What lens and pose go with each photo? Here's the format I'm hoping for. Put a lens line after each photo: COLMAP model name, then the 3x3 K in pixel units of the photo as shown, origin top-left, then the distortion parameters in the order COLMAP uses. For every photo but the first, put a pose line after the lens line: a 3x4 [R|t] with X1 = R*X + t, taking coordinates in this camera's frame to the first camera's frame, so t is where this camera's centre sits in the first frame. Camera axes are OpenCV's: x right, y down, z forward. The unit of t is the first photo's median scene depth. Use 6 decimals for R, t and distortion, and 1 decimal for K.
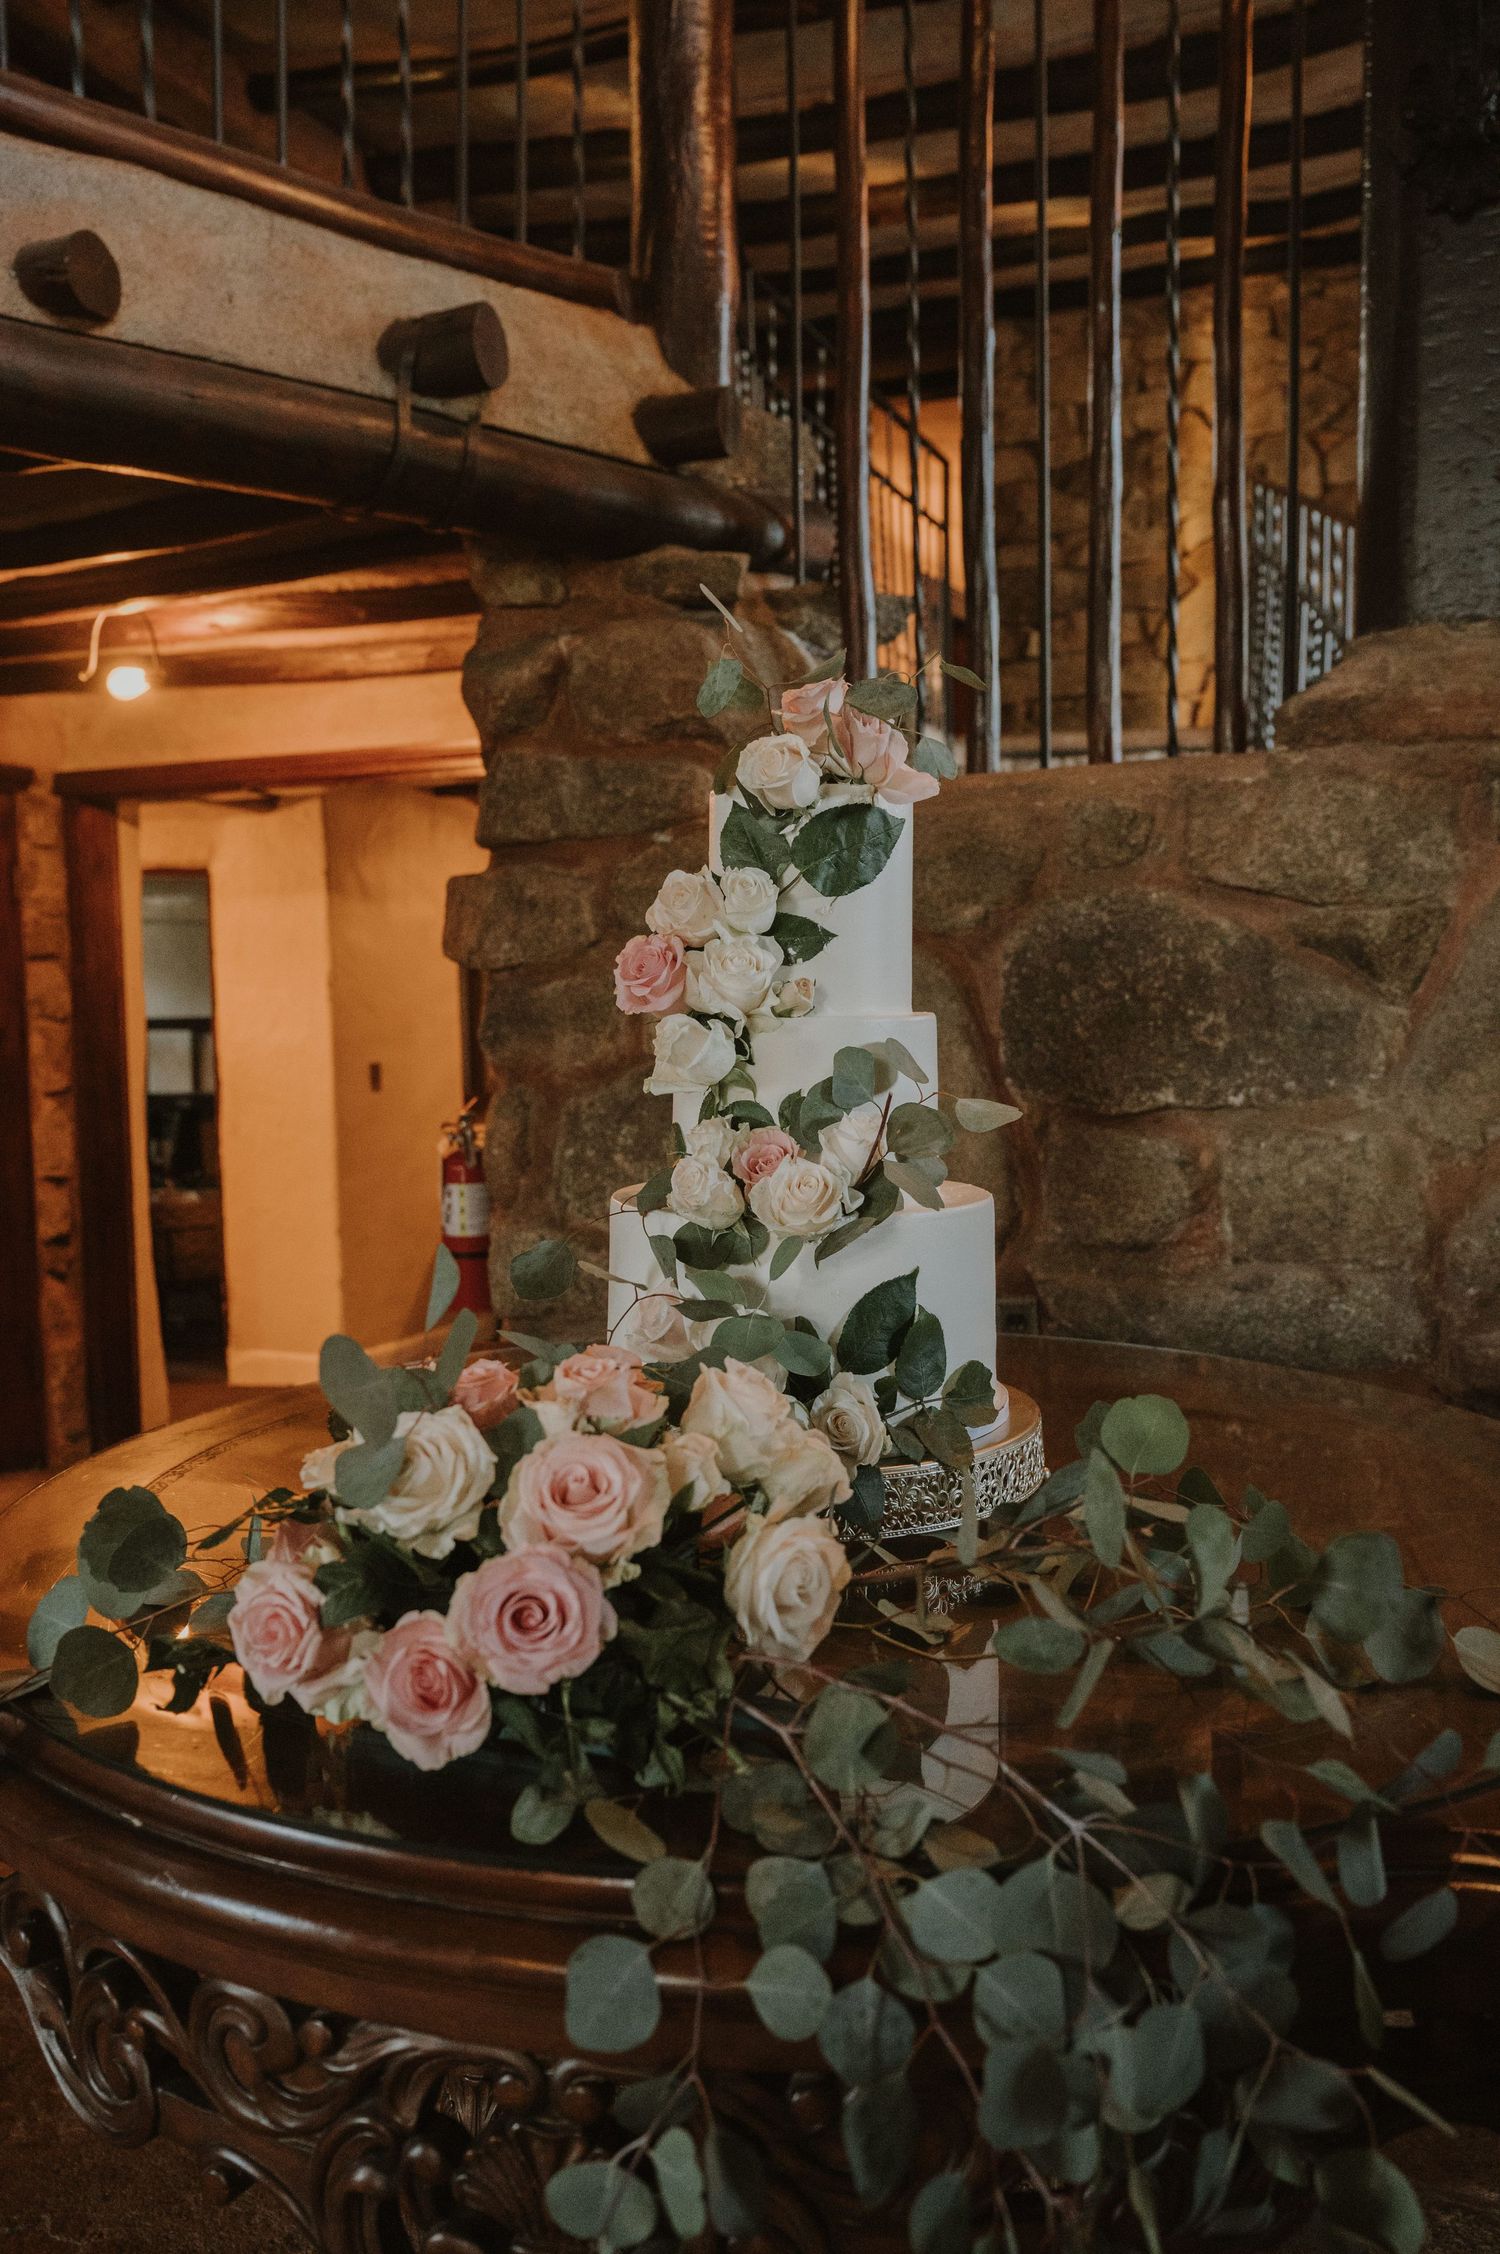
lens RADIAL K [[1791.3, 0, 754.1], [0, 1791.3, 1136.2], [0, 0, 1]] dist [-0.042619, -0.002315]
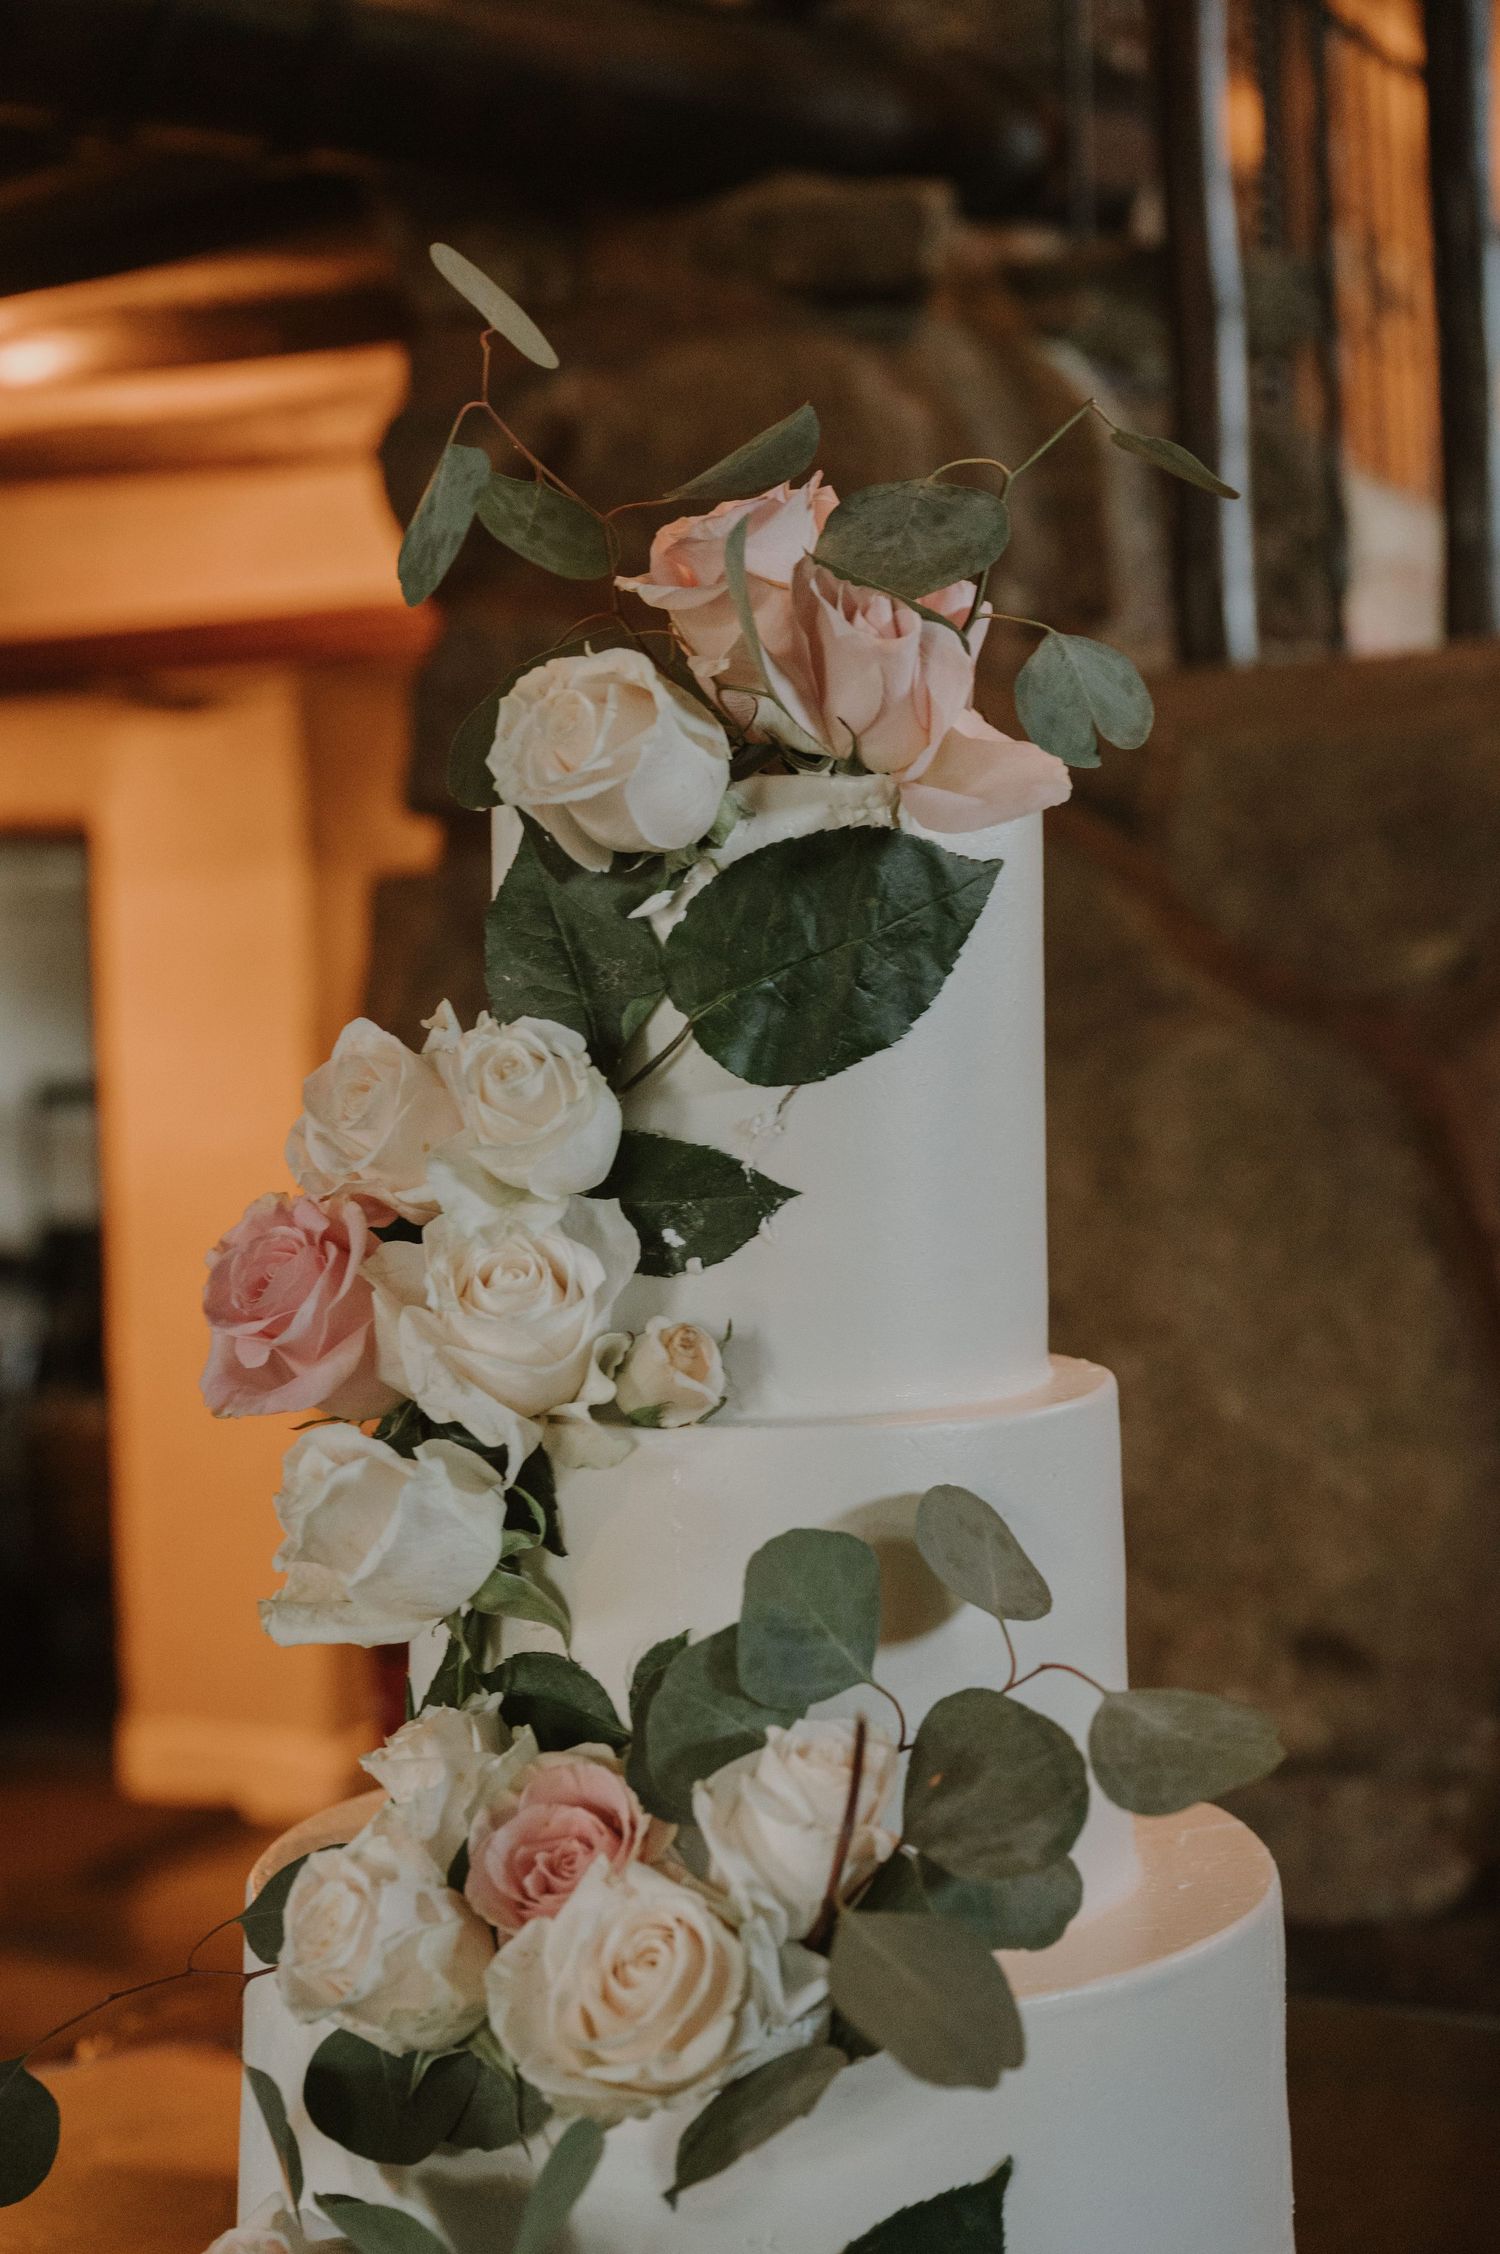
lens RADIAL K [[3214.9, 0, 746.5], [0, 3214.9, 1120.2], [0, 0, 1]] dist [0.044971, 0.000000]
pose [[0.990525, -0.006621, -0.137175, 0.126187], [0.000944, 0.999142, -0.041408, -0.100753], [0.137332, 0.040886, 0.989681, 0.359825]]
